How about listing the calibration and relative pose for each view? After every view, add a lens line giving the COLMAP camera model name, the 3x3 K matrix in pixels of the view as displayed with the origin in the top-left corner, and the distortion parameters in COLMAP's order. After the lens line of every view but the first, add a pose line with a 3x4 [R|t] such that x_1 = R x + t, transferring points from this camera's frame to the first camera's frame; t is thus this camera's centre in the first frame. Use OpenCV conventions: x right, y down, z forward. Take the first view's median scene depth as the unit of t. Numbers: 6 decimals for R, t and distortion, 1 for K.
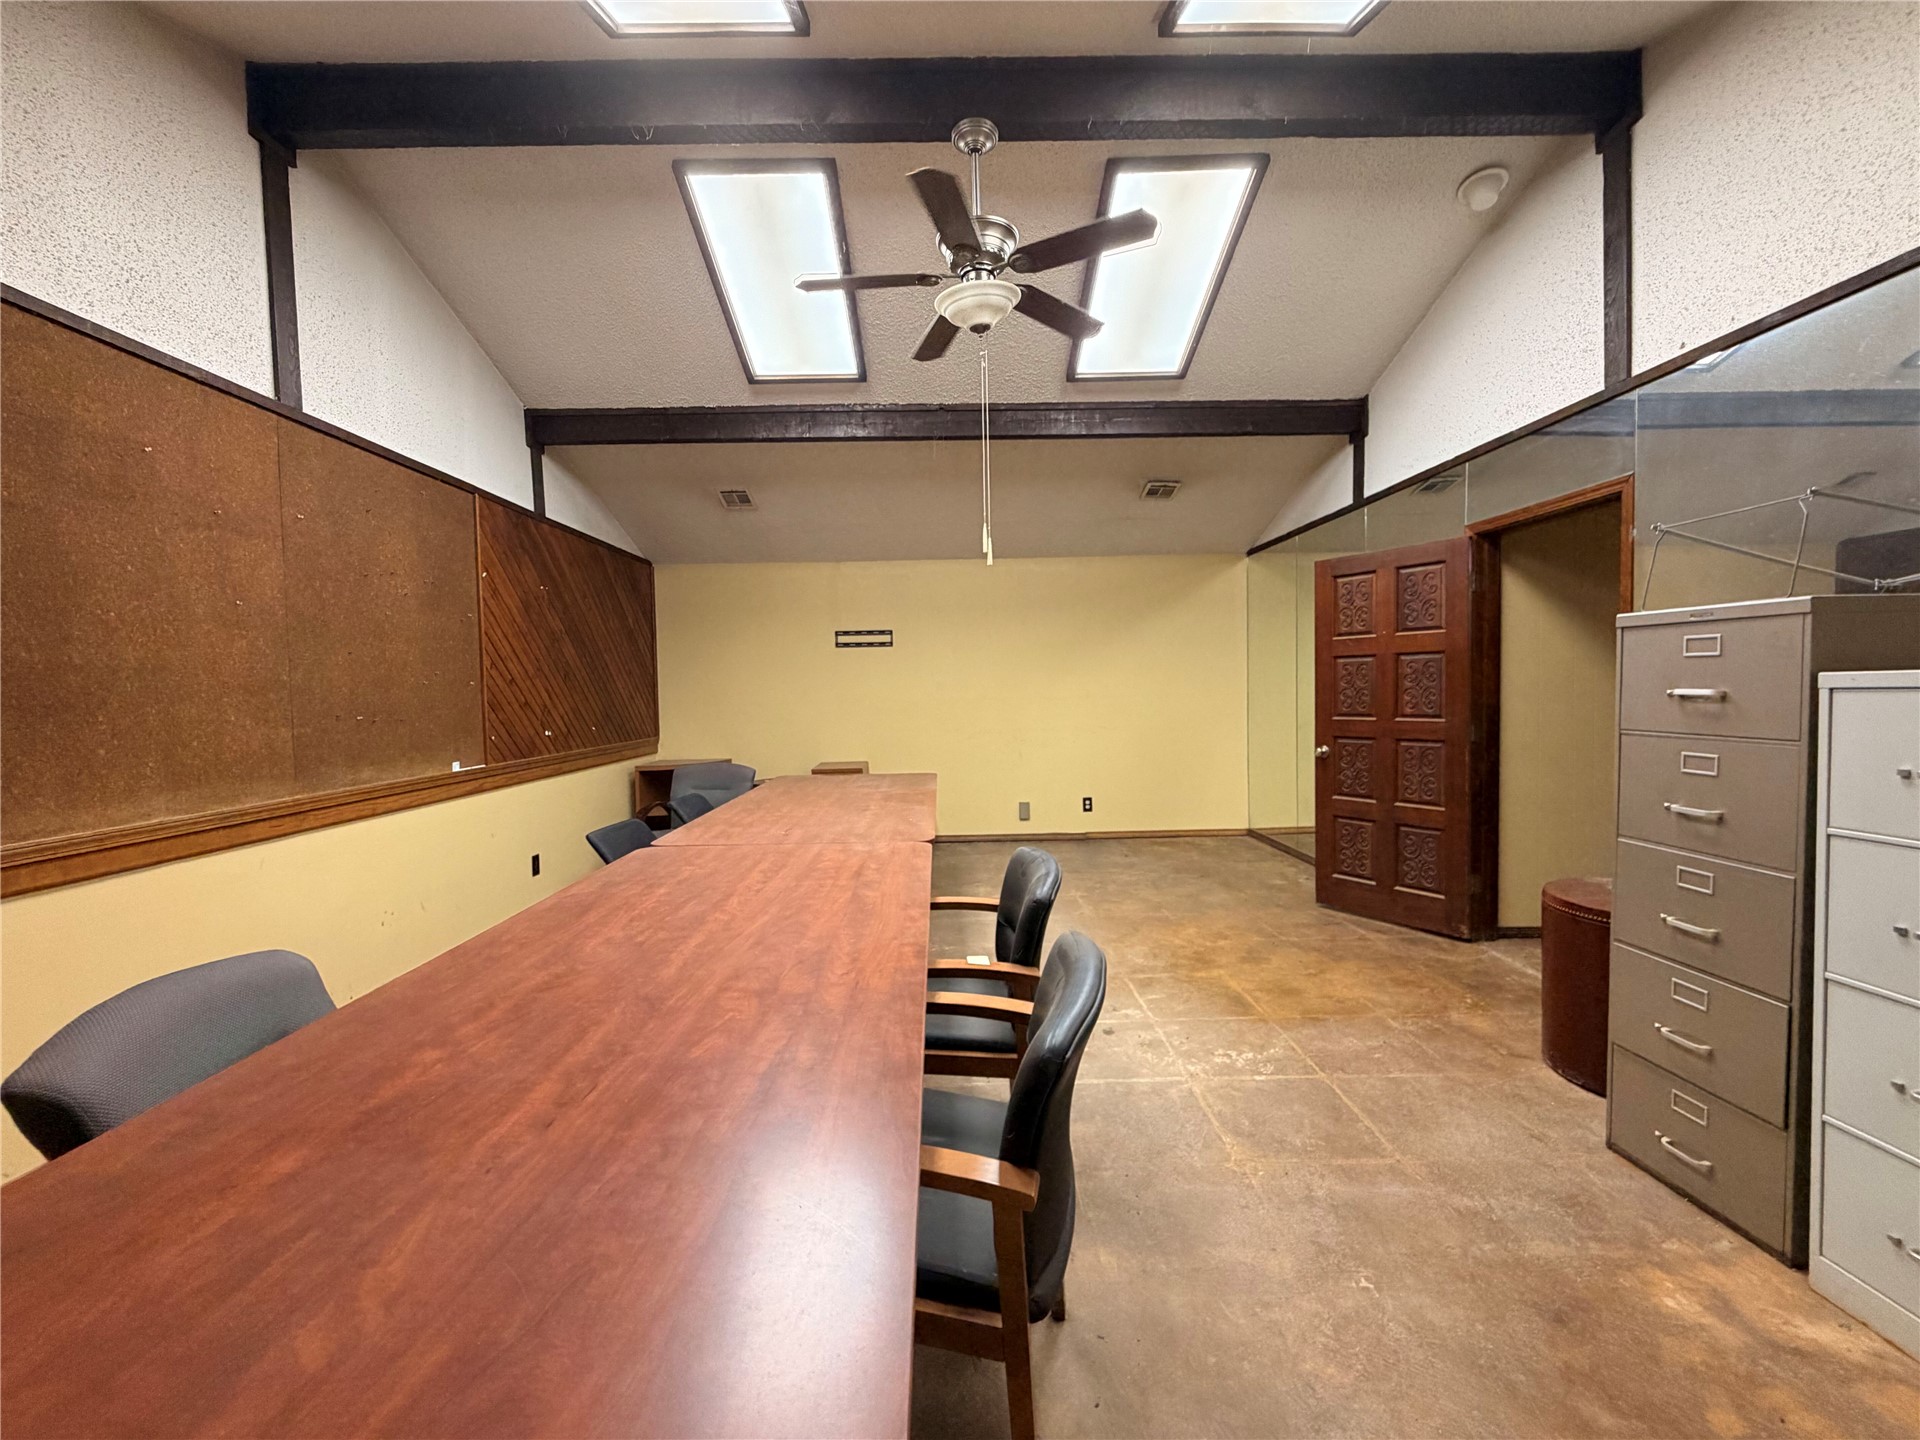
lens RADIAL K [[767.3, 0, 946.7], [0, 767.3, 716.1], [0, 0, 1]] dist [-0.001916, 0.000914]
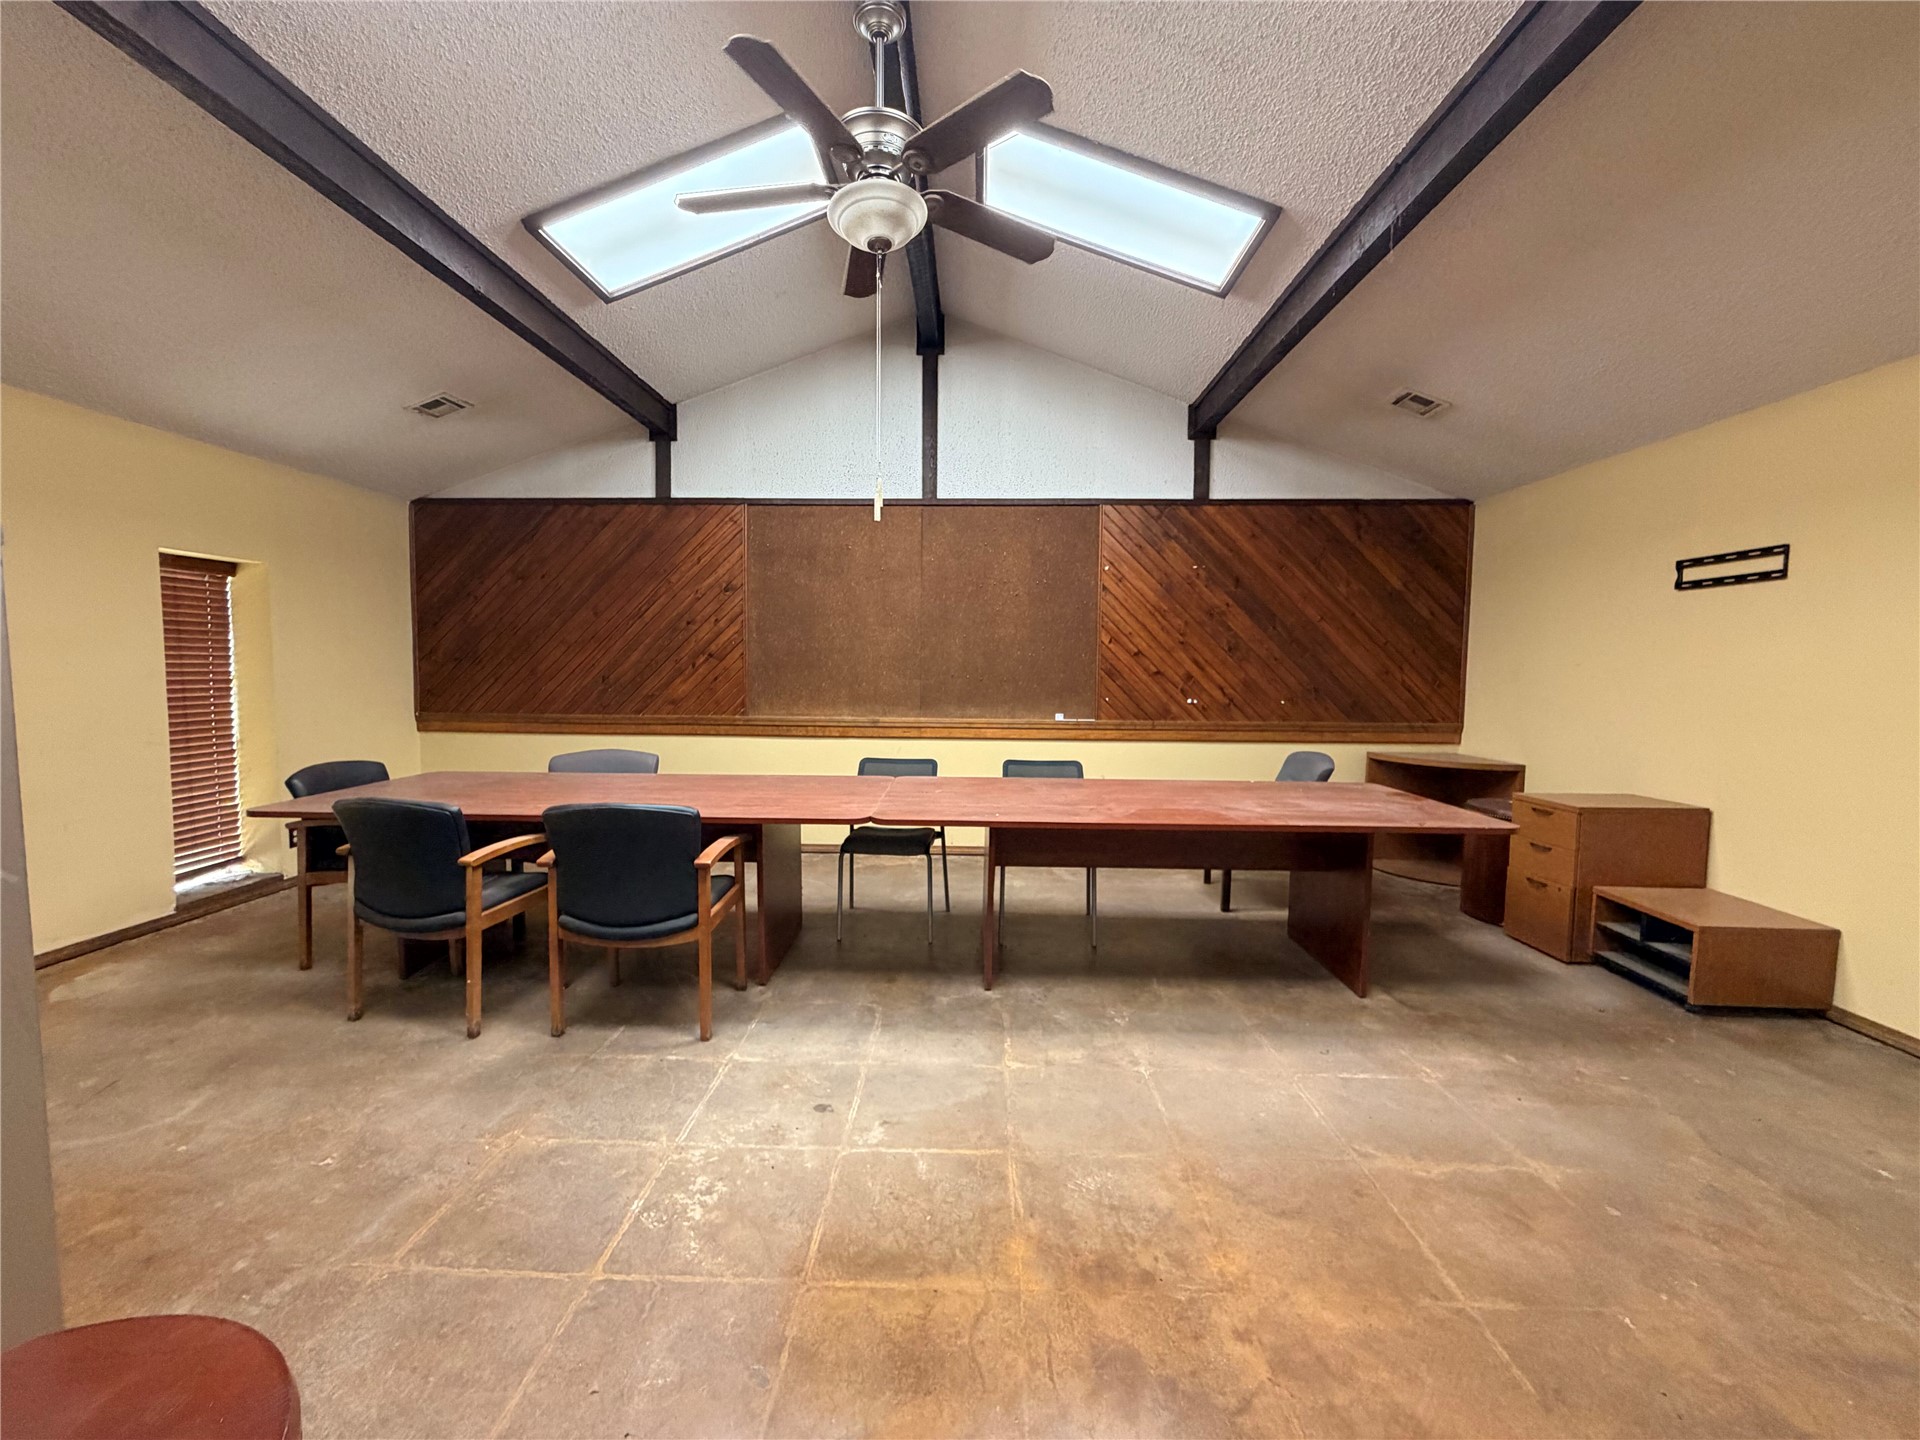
lens RADIAL K [[767.3, 0, 956.5], [0, 767.3, 717.8], [0, 0, 1]] dist [-0.001916, 0.000914]
pose [[-0.030927, 0.083698, -0.996011, 0.814343], [-0.043489, 0.995431, 0.085000, -0.045369], [0.998575, 0.045944, -0.027146, 0.979036]]
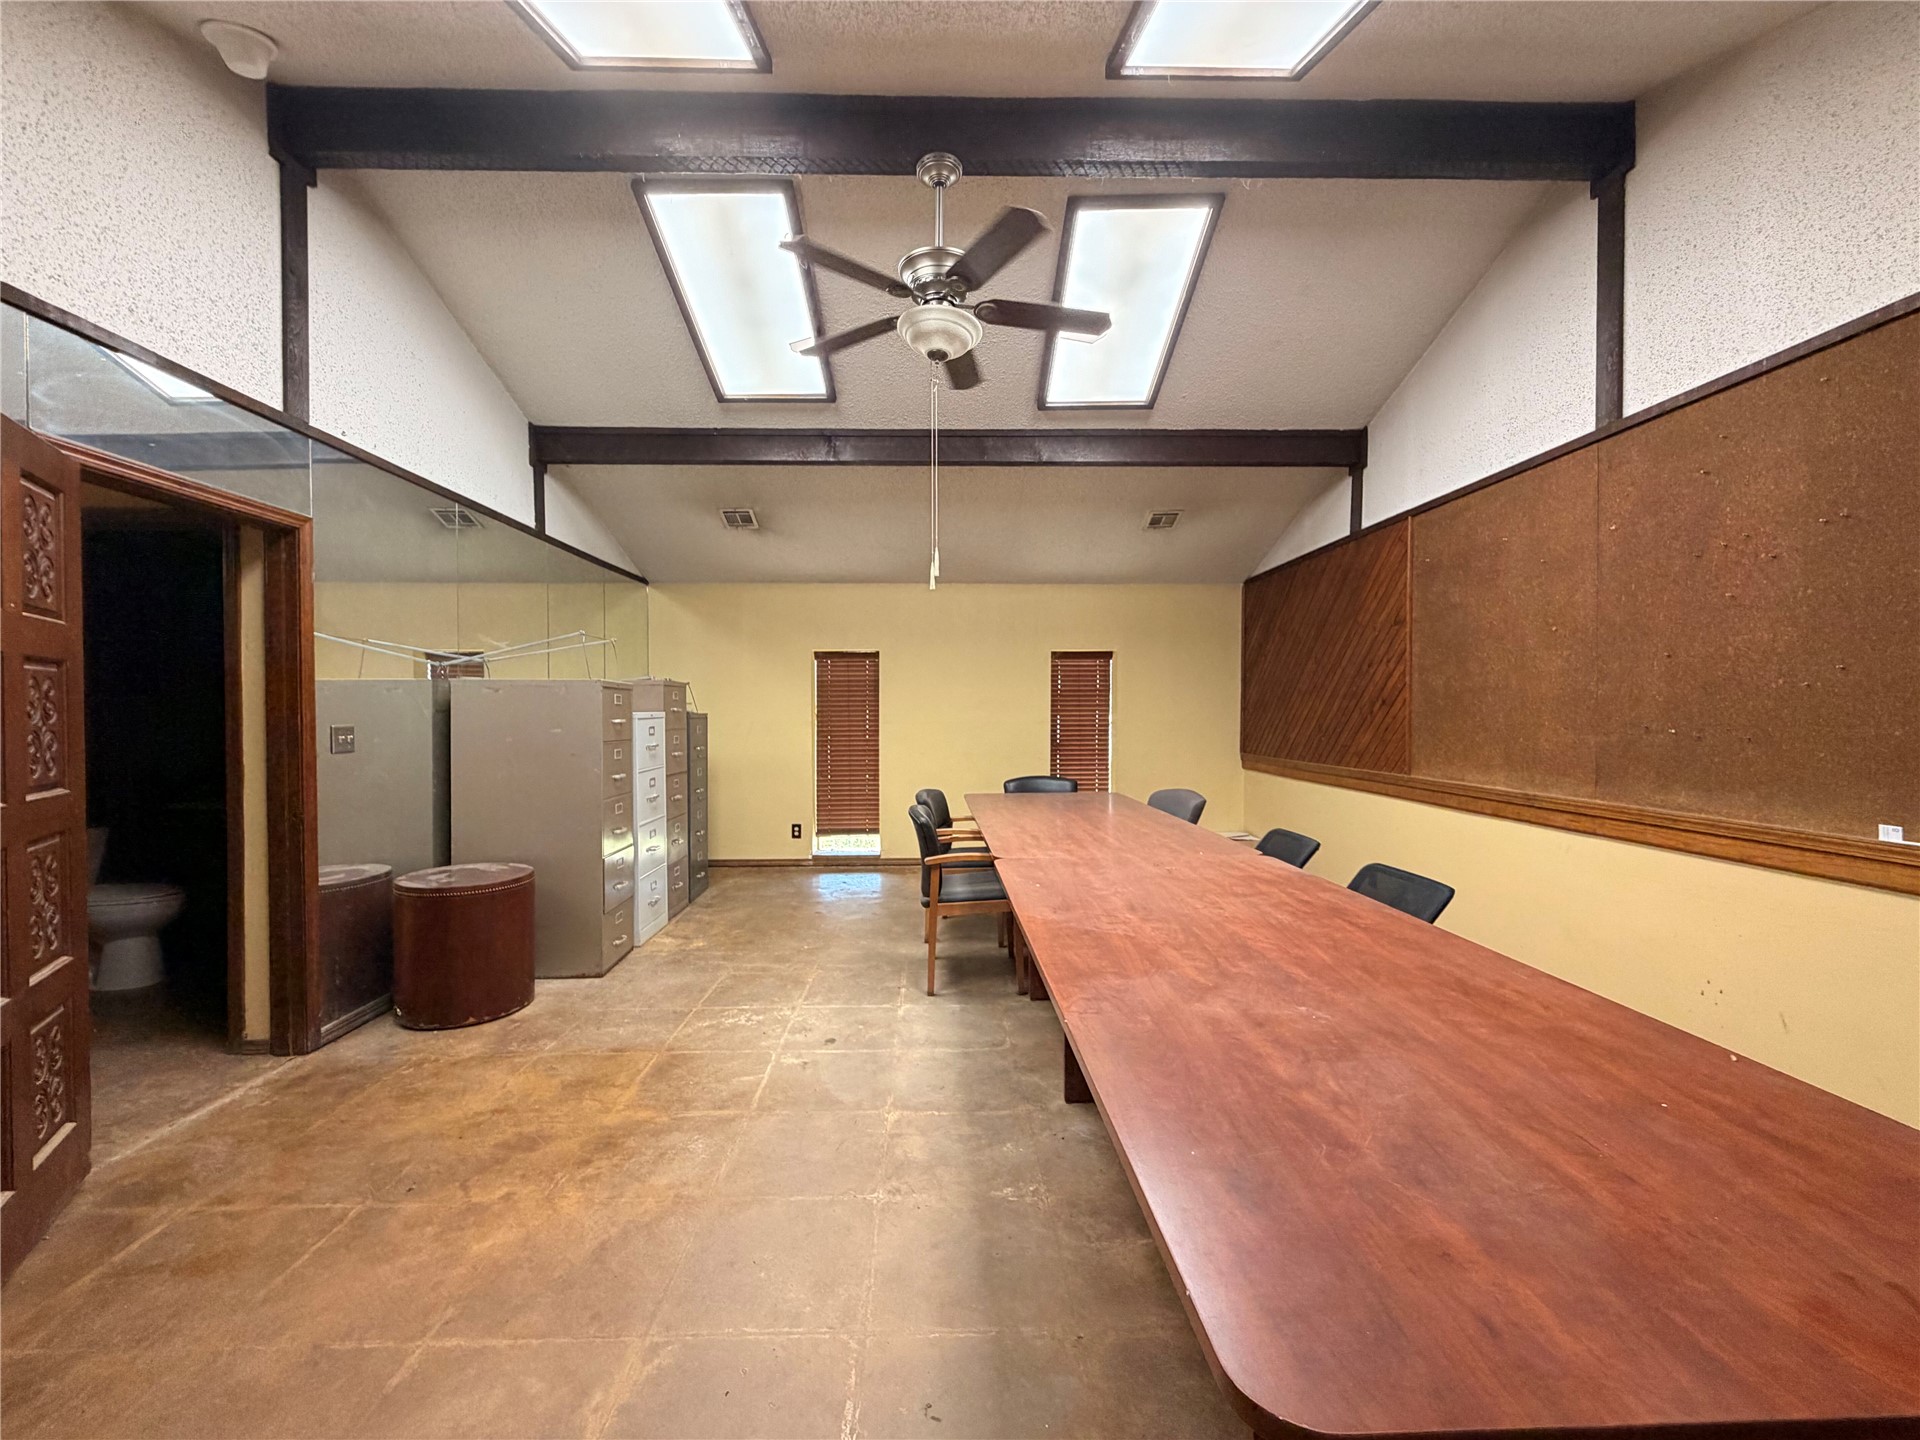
lens RADIAL K [[767.3, 0, 950.7], [0, 767.3, 721.0], [0, 0, 1]] dist [-0.001916, 0.000914]
pose [[-0.999475, 0.021664, -0.024086, 0.053528], [0.020496, 0.998651, 0.047711, -0.062946], [0.025087, 0.047192, -0.998571, 1.749703]]
